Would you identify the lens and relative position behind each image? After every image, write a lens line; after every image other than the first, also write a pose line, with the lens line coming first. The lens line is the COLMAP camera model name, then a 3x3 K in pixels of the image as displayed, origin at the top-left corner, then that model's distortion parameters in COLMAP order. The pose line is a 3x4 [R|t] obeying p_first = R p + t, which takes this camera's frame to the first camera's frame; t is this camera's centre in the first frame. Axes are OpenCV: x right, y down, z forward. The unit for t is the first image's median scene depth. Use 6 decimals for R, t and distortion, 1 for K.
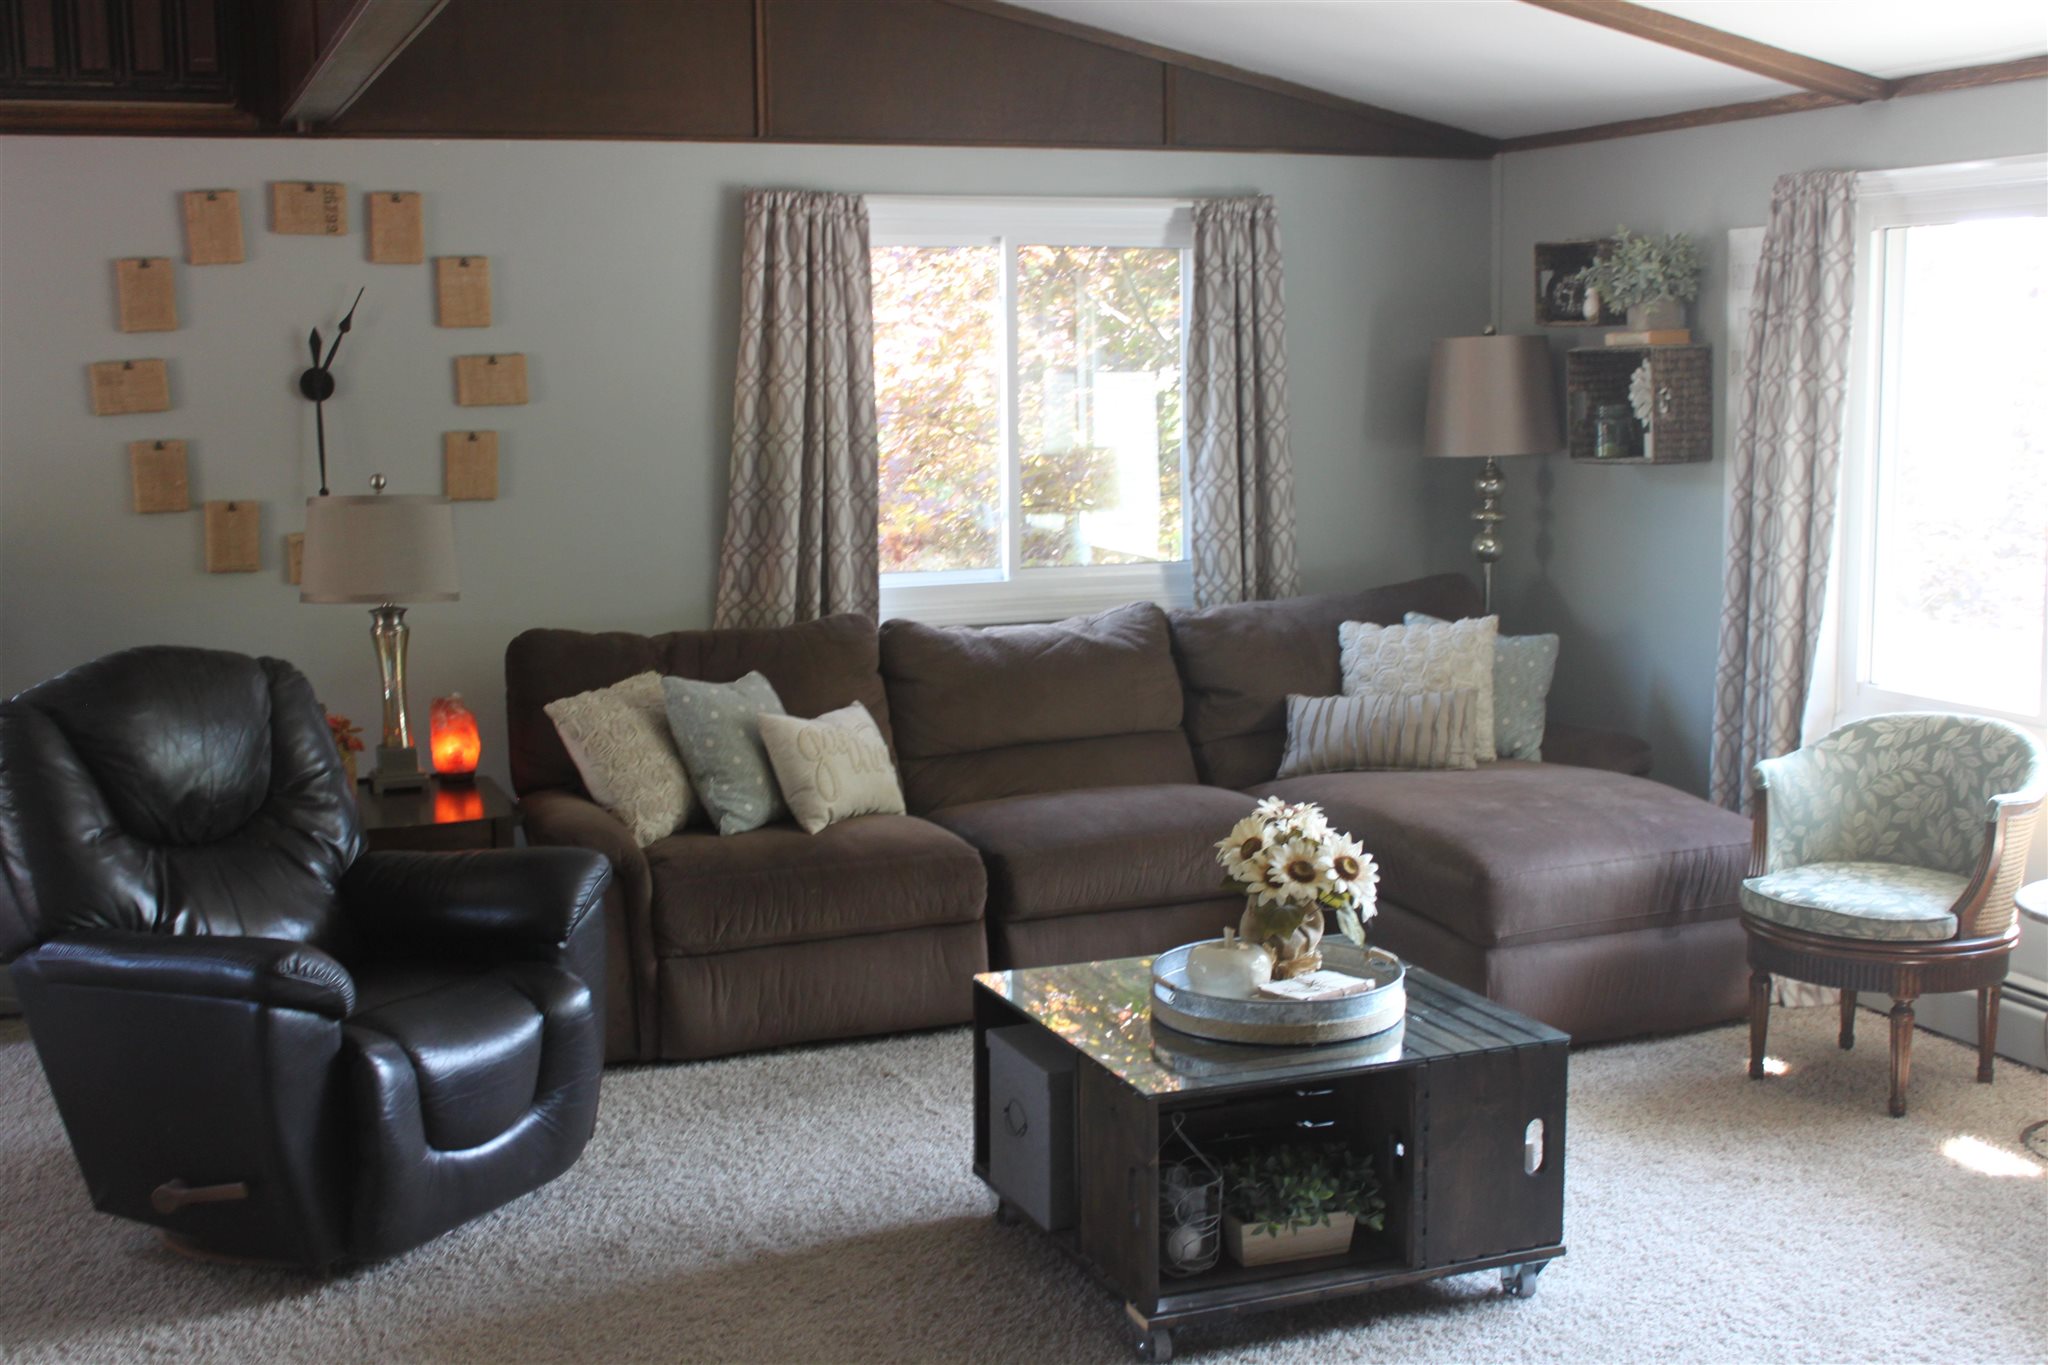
lens RADIAL K [[2374.6, 0, 1024.0], [0, 2374.6, 682.5], [0, 0, 1]] dist [-0.025223, -0.032715]
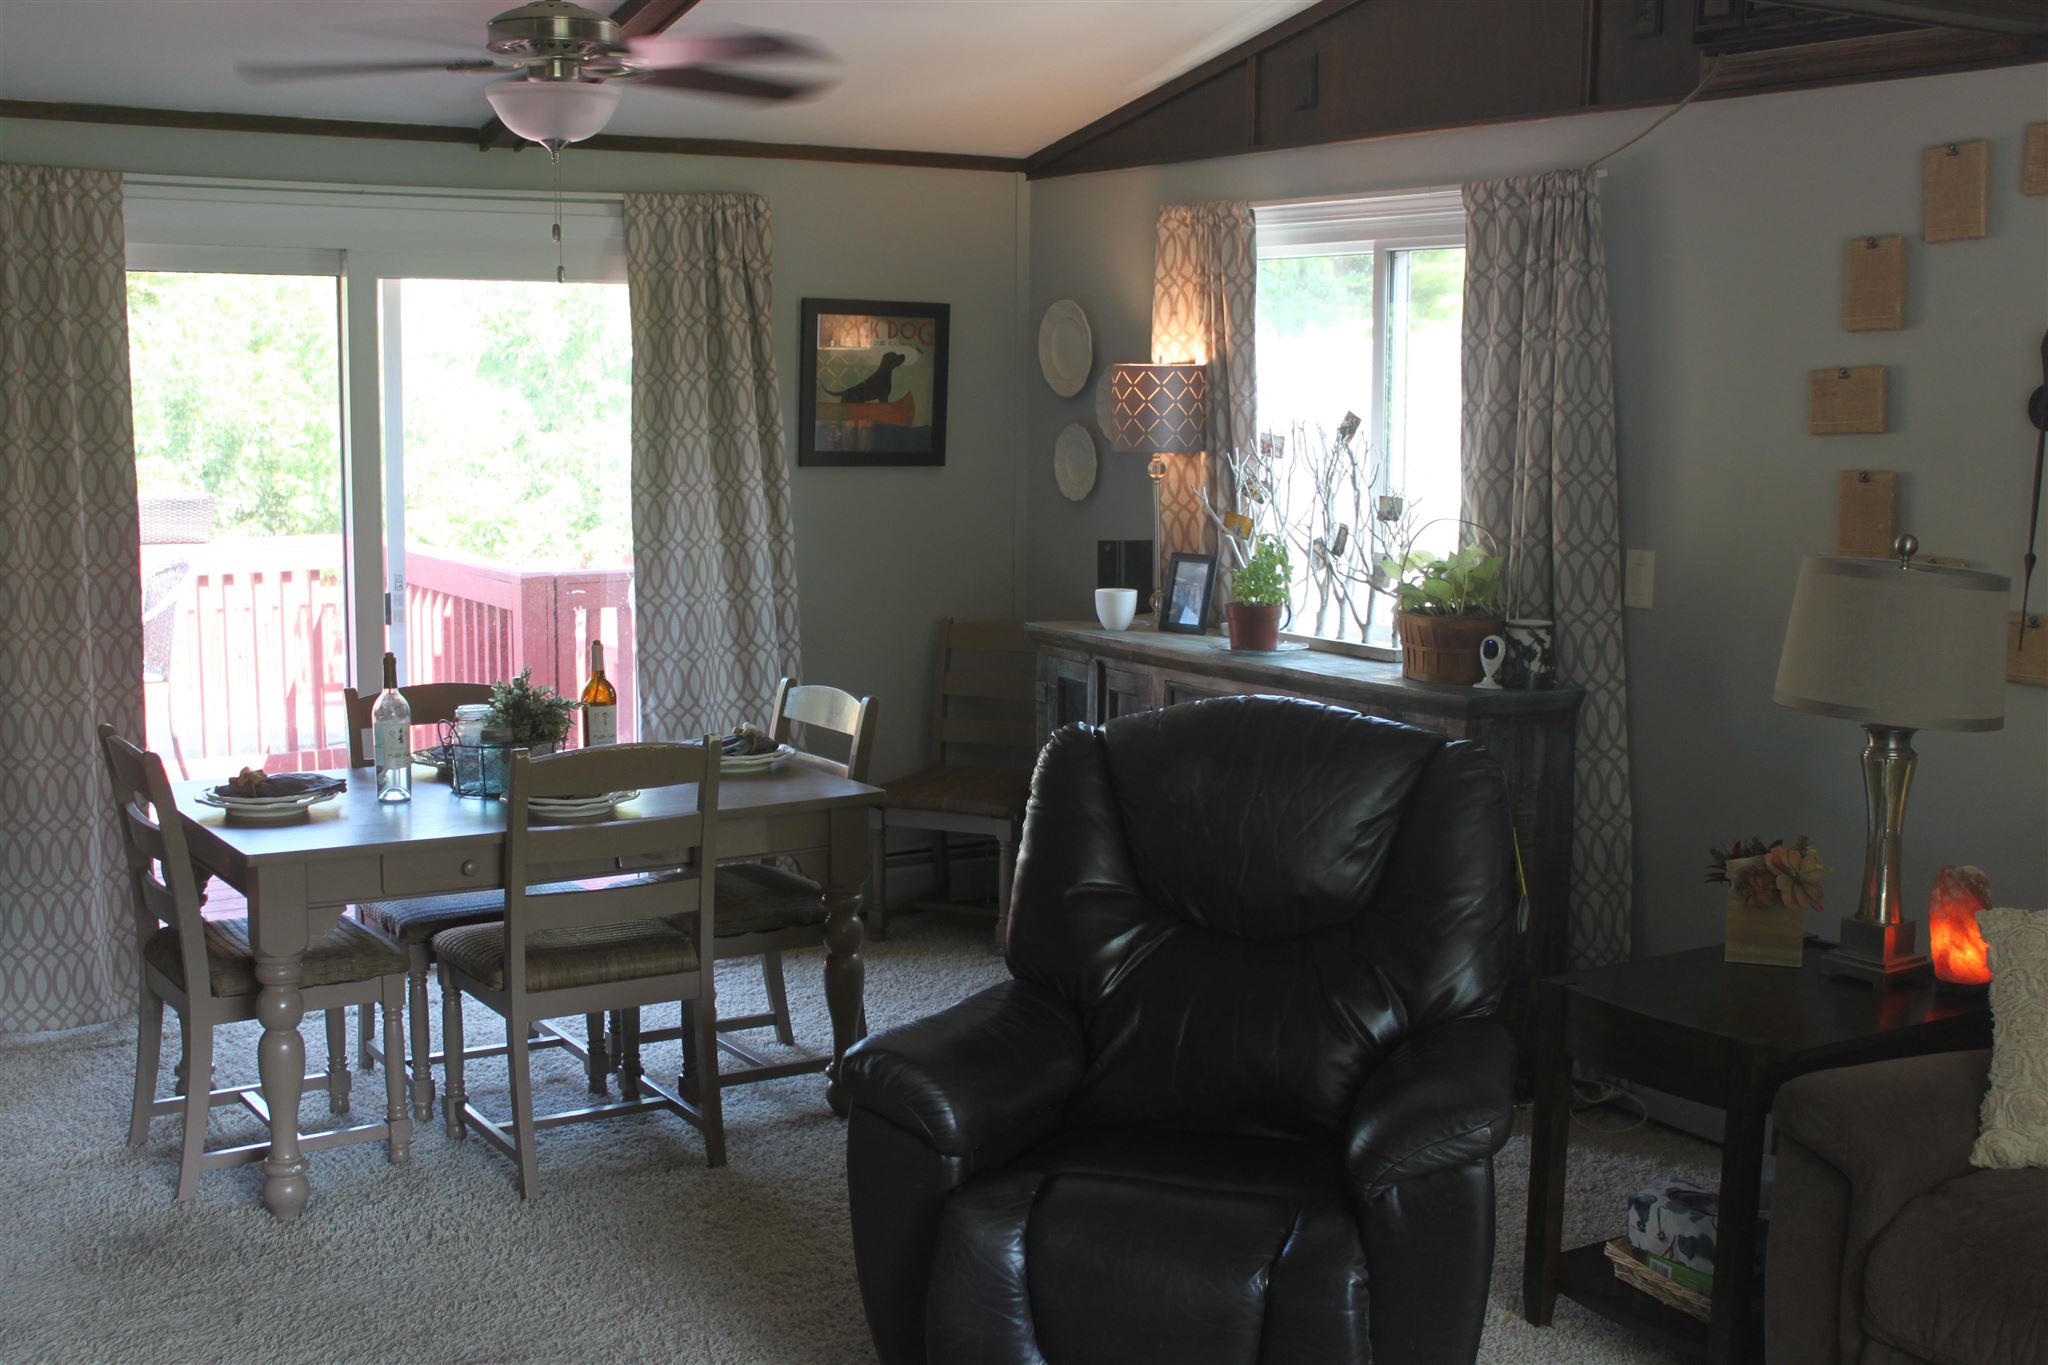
lens RADIAL K [[2374.6, 0, 1024.0], [0, 2374.6, 682.5], [0, 0, 1]] dist [-0.025223, -0.032715]
pose [[0.197862, 0.144673, -0.969495, 0.345867], [-0.149277, 0.981960, 0.116068, -0.083330], [0.968797, 0.121758, 0.215889, 0.574761]]
